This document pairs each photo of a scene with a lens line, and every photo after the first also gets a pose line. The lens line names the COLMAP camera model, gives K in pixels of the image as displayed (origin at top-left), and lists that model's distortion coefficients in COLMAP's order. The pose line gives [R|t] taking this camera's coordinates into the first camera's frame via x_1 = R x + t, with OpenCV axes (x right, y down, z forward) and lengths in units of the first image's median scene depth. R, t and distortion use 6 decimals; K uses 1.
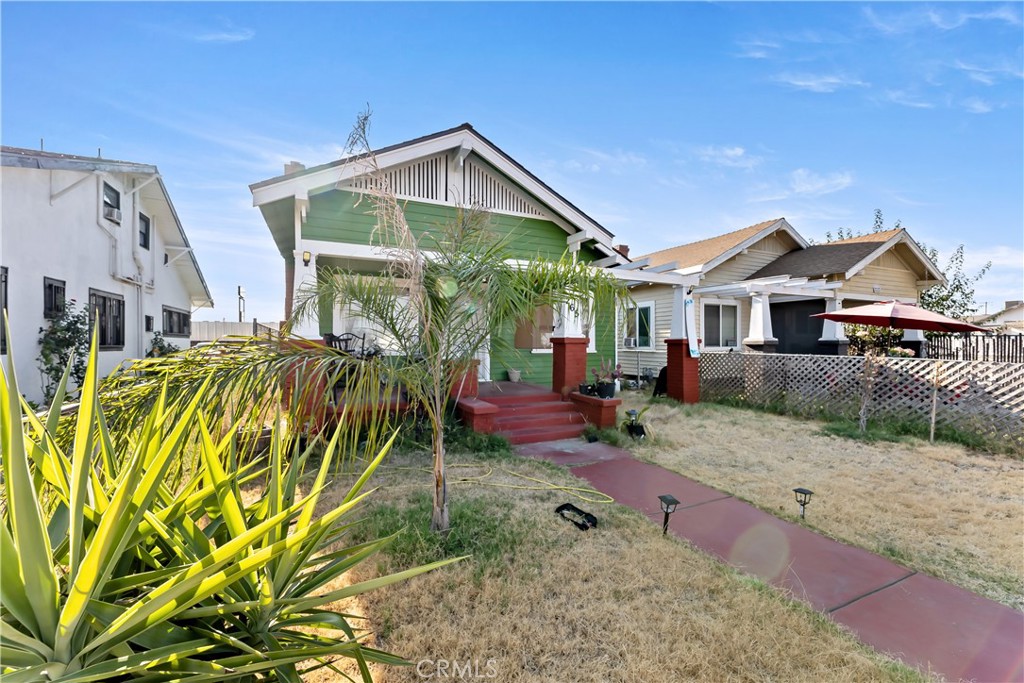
lens RADIAL K [[413.9, 0, 515.9], [0, 413.9, 338.4], [0, 0, 1]] dist [0.004032, 0.000147]
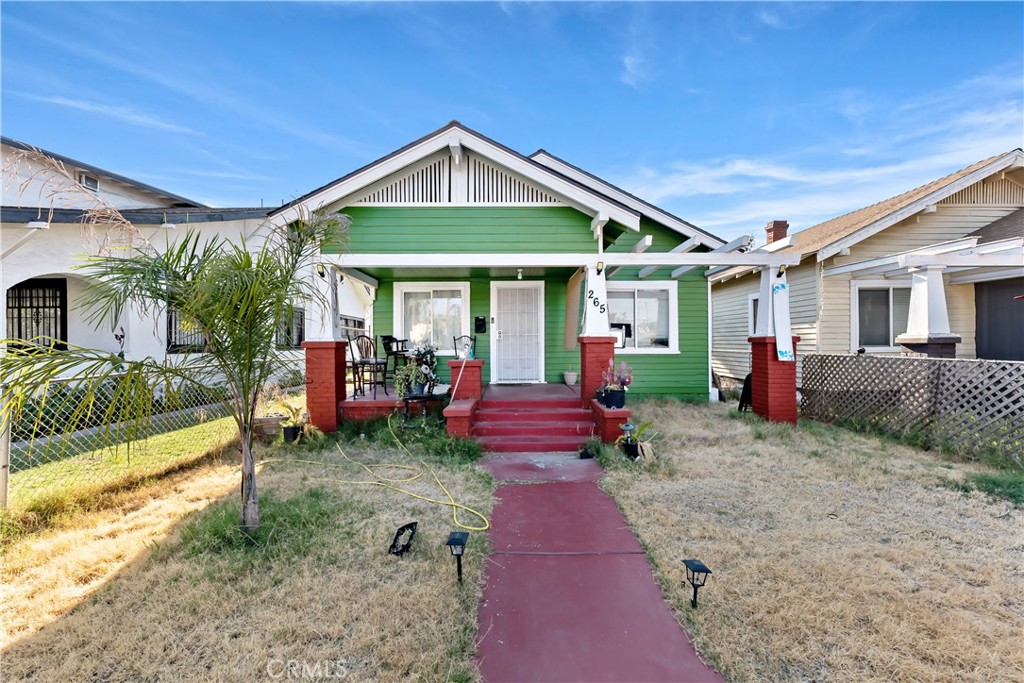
lens RADIAL K [[413.9, 0, 510.3], [0, 413.9, 339.1], [0, 0, 1]] dist [0.004032, 0.000147]
pose [[0.908877, -0.010068, -0.416943, 0.334853], [0.010052, 0.999947, -0.002233, 0.003340], [0.416943, -0.002161, 0.908930, 0.132027]]
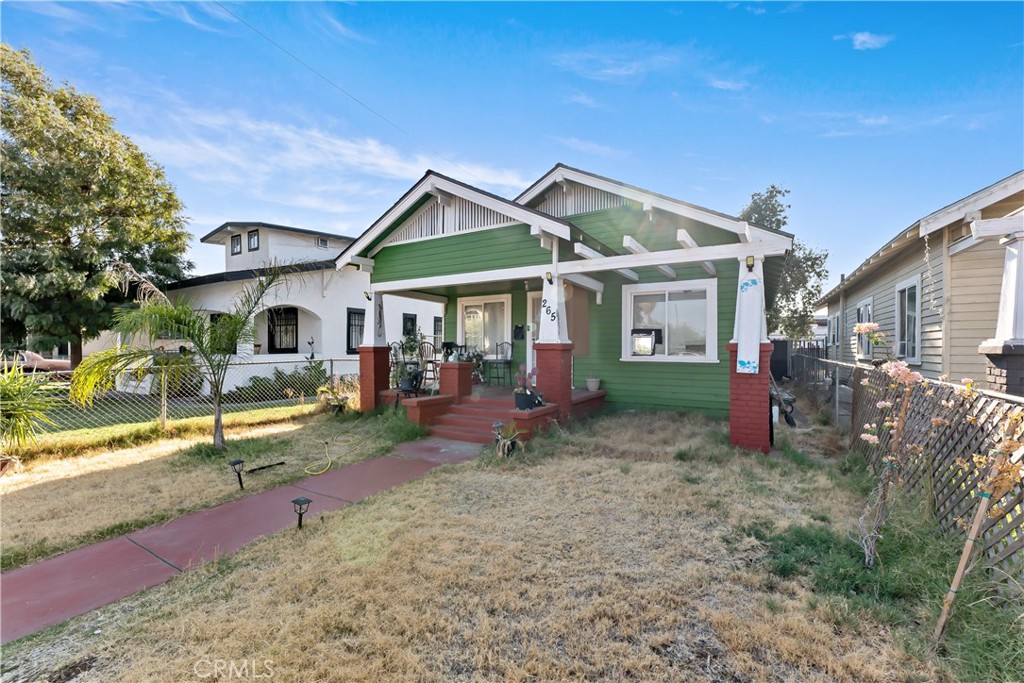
lens RADIAL K [[413.9, 0, 510.2], [0, 413.9, 348.9], [0, 0, 1]] dist [0.004032, 0.000147]
pose [[0.566314, 0.001148, -0.824189, 0.844852], [0.005705, 0.999970, 0.005313, 0.004945], [0.824170, -0.007711, 0.566290, 0.410787]]
